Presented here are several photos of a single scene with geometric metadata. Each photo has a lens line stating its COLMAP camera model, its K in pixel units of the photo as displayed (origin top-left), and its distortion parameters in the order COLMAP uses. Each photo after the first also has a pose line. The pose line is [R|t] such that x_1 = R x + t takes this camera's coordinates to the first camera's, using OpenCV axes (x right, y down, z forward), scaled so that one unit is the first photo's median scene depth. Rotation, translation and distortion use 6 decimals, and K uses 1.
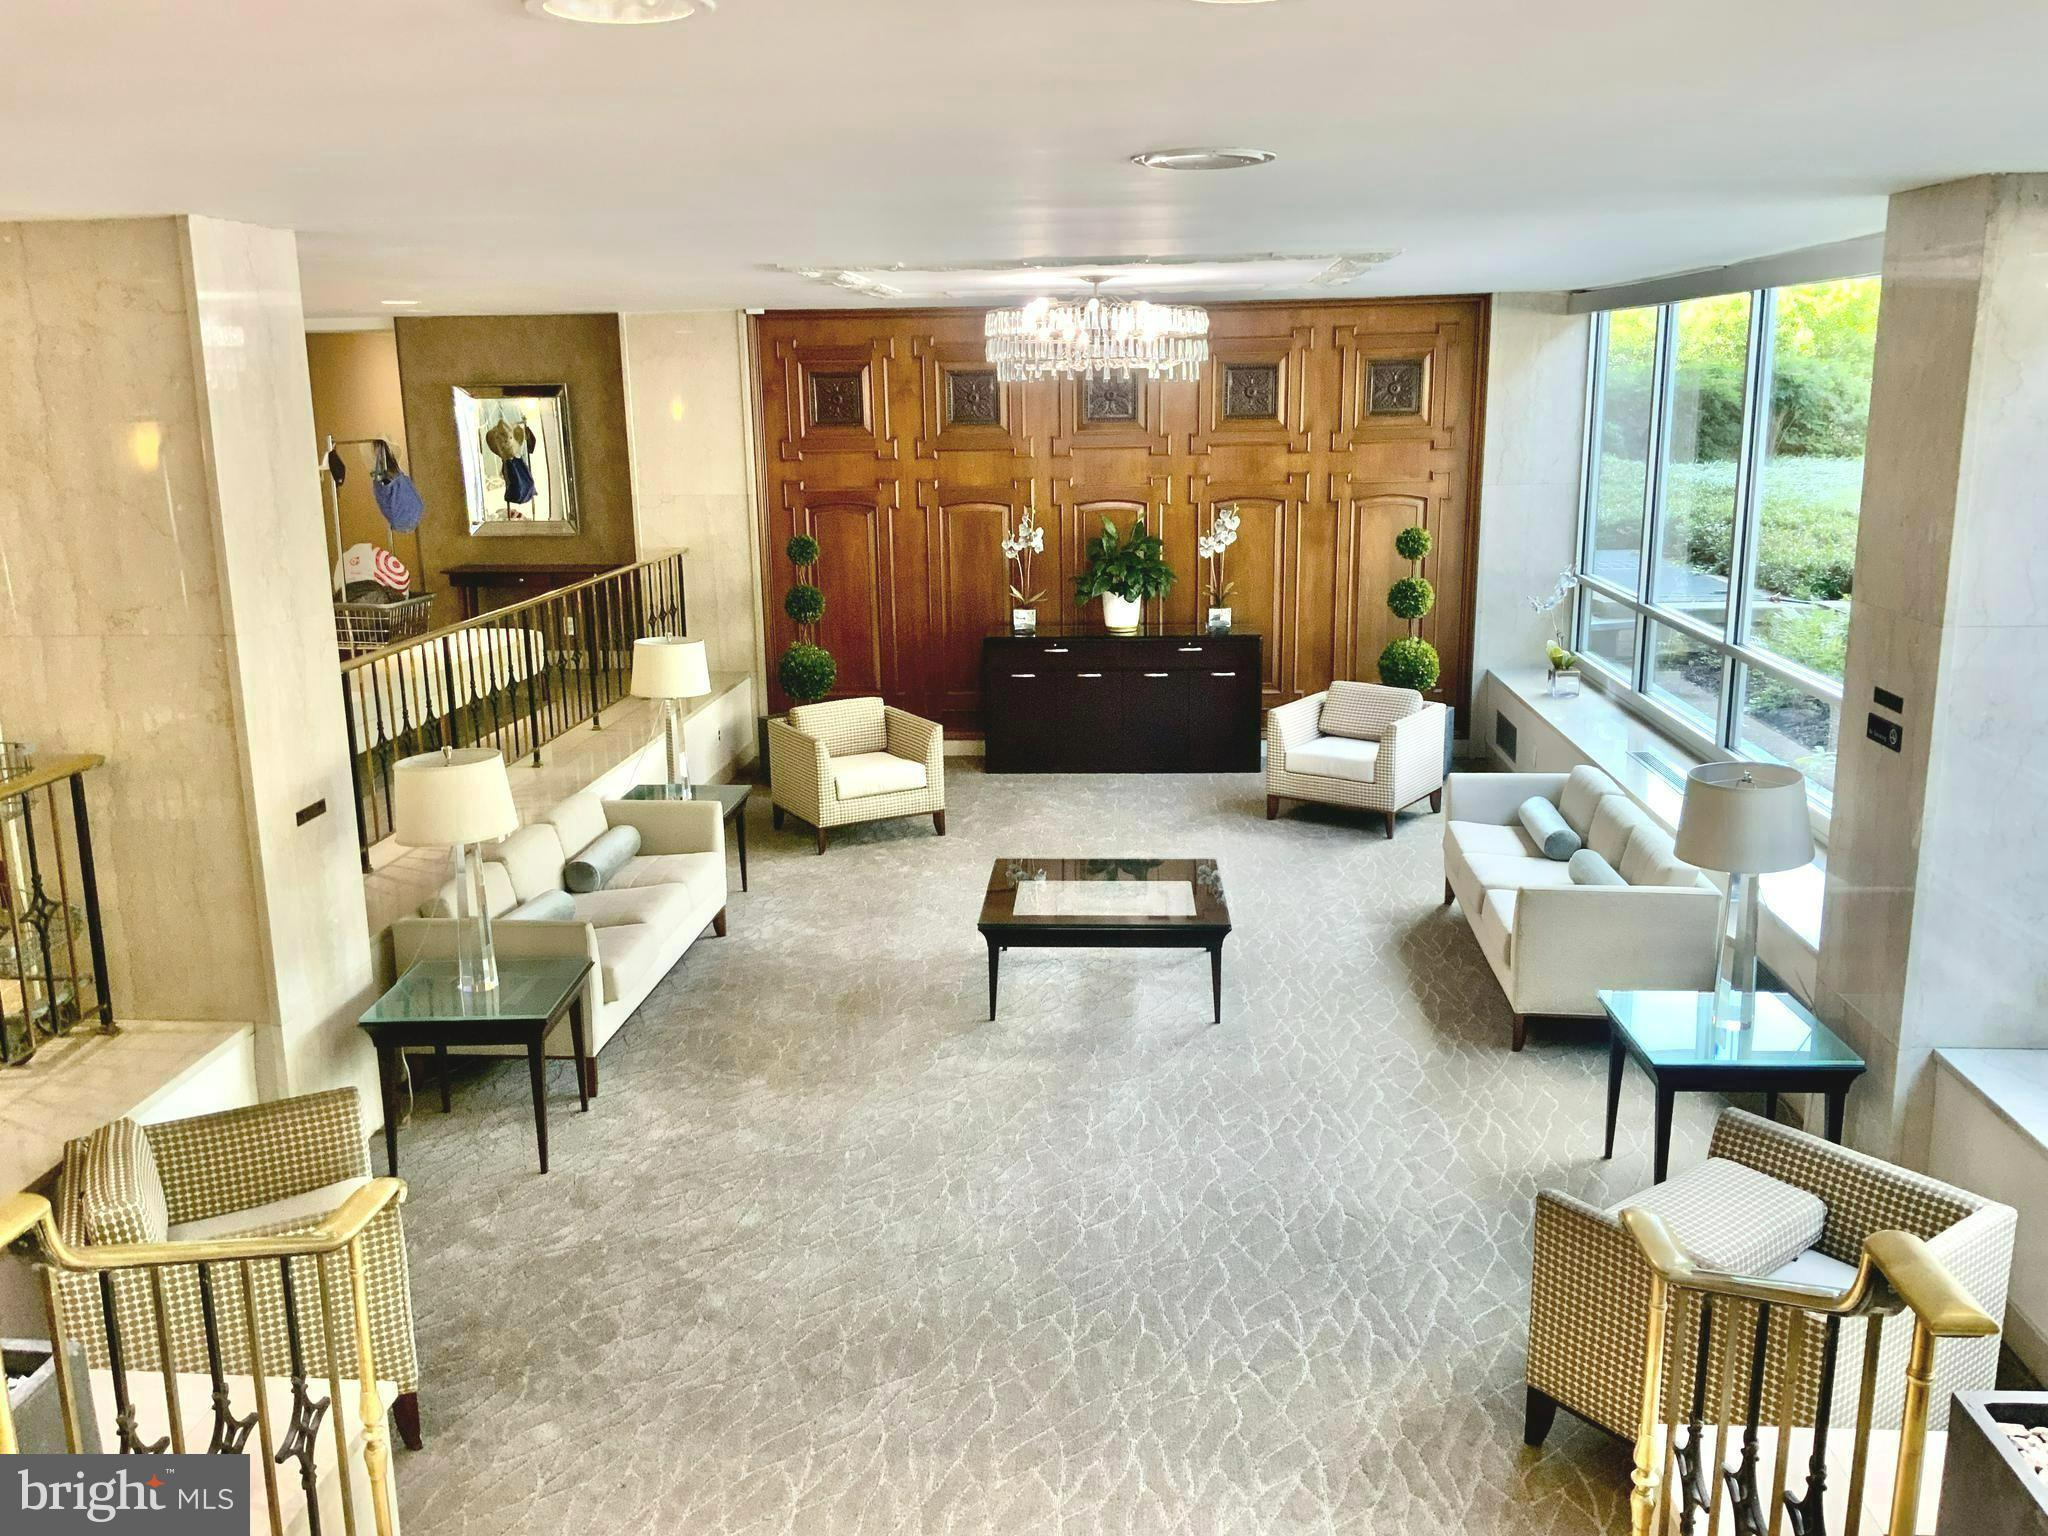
lens RADIAL K [[1702.5, 0, 1016.3], [0, 1702.5, 785.3], [0, 0, 1]] dist [0.078100, -0.033441]
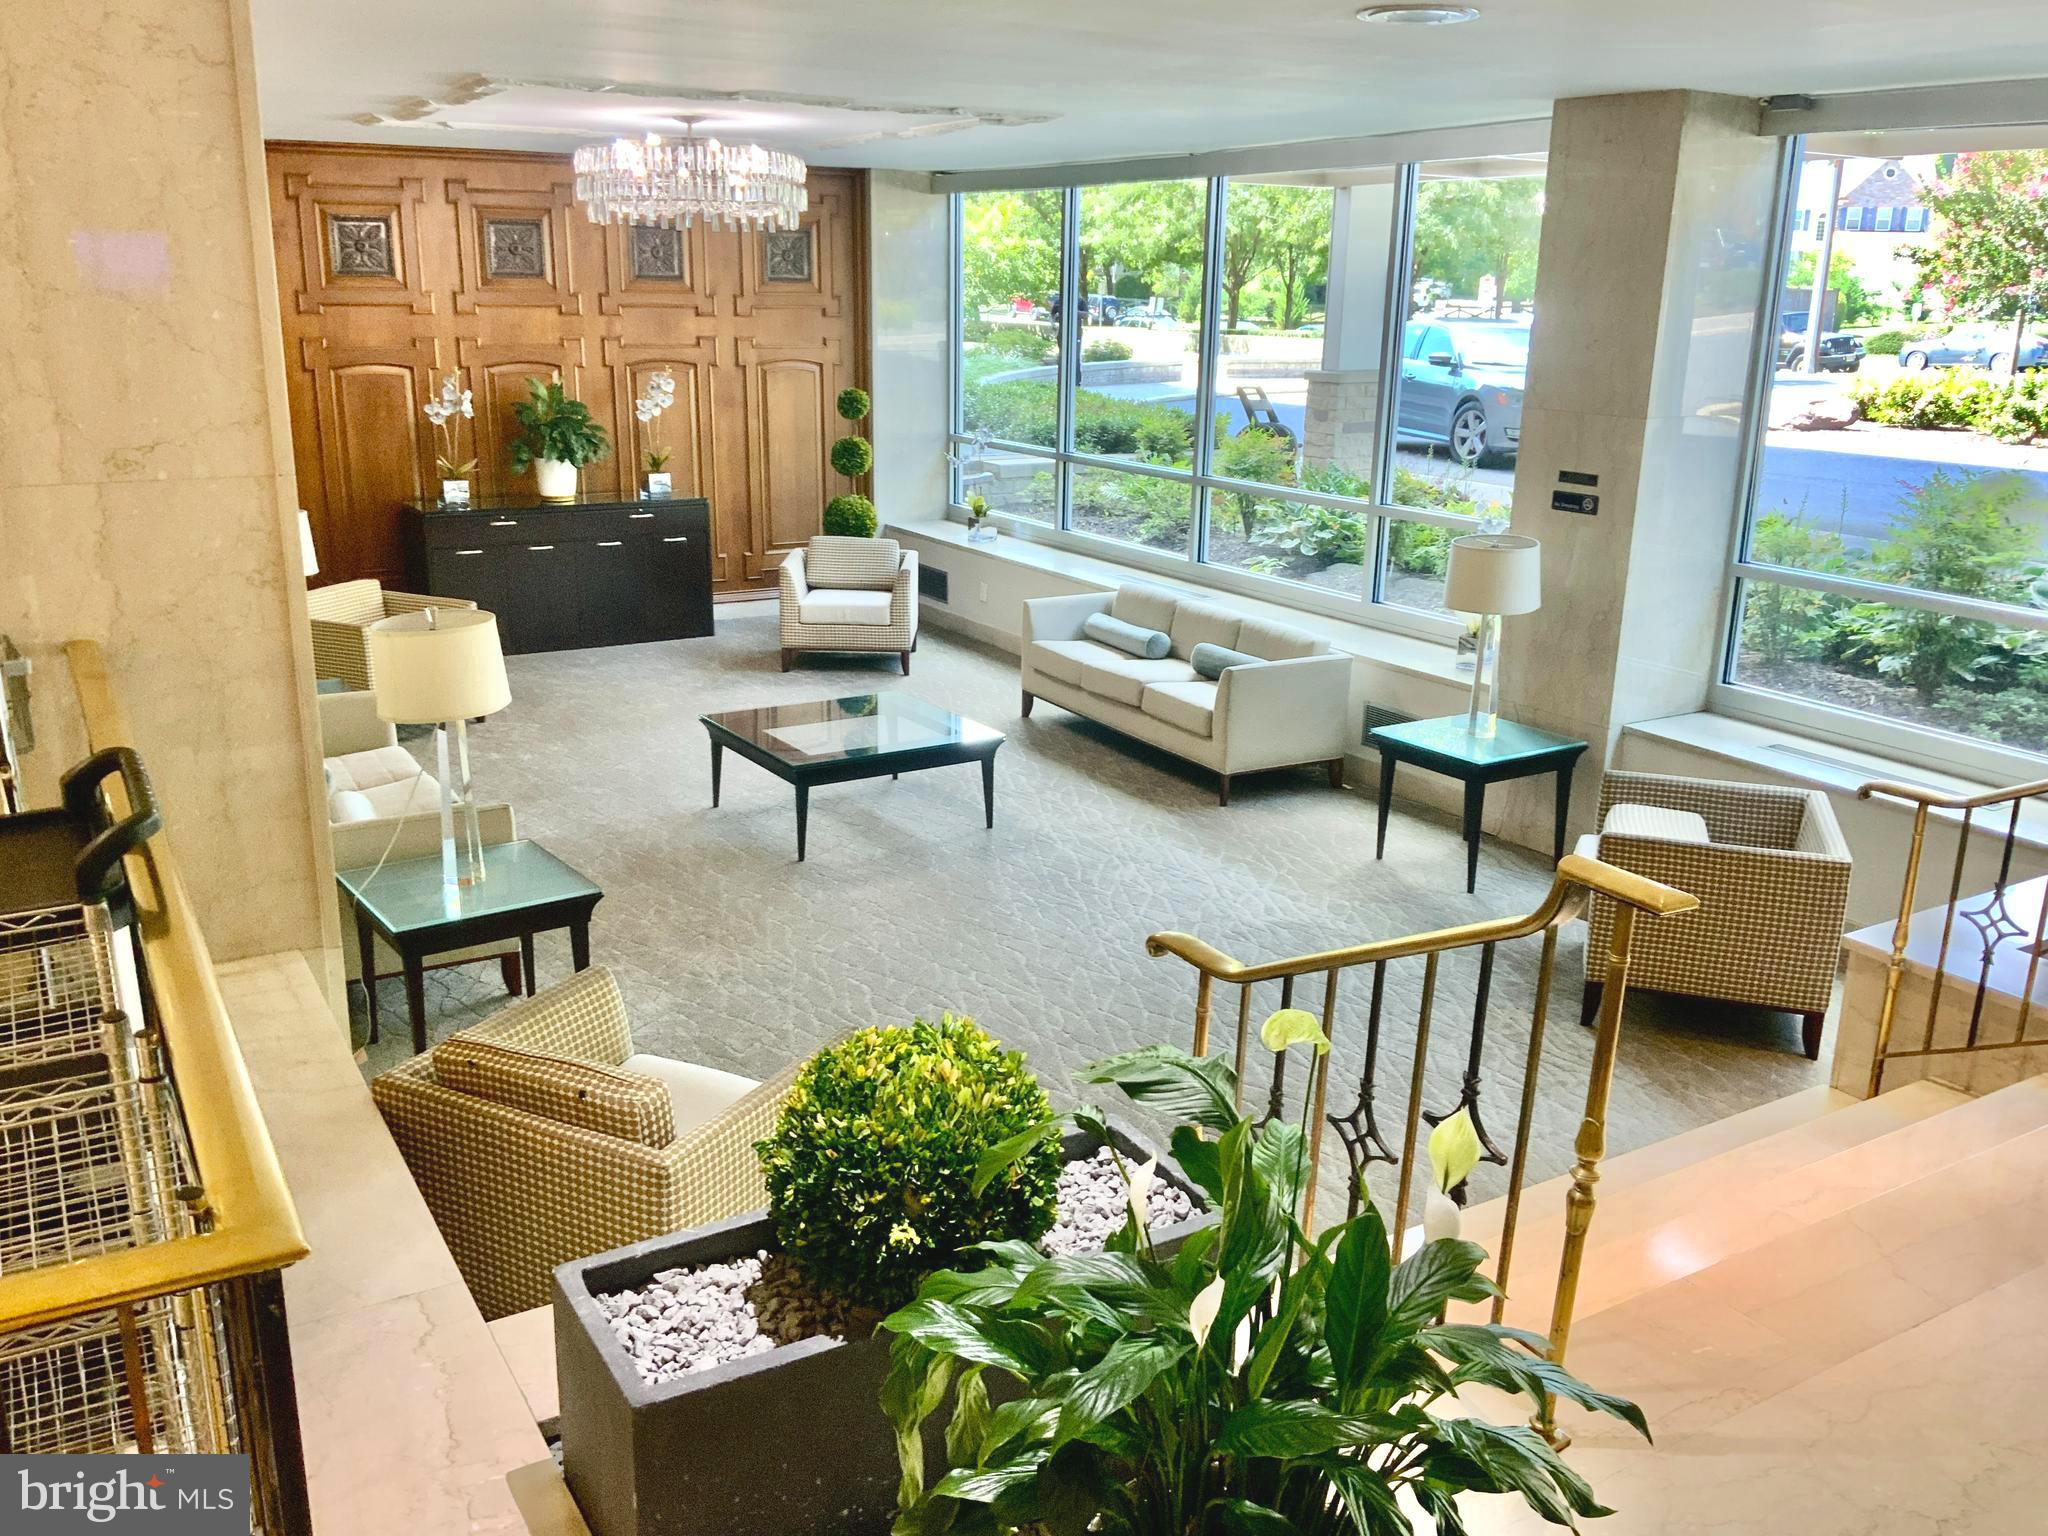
lens RADIAL K [[1702.5, 0, 1019.0], [0, 1702.5, 787.1], [0, 0, 1]] dist [0.078100, -0.033441]
pose [[0.815068, -0.139016, 0.562440, -0.316972], [0.107132, 0.990209, 0.089493, 0.011434], [-0.569374, -0.012687, 0.821981, 0.059659]]
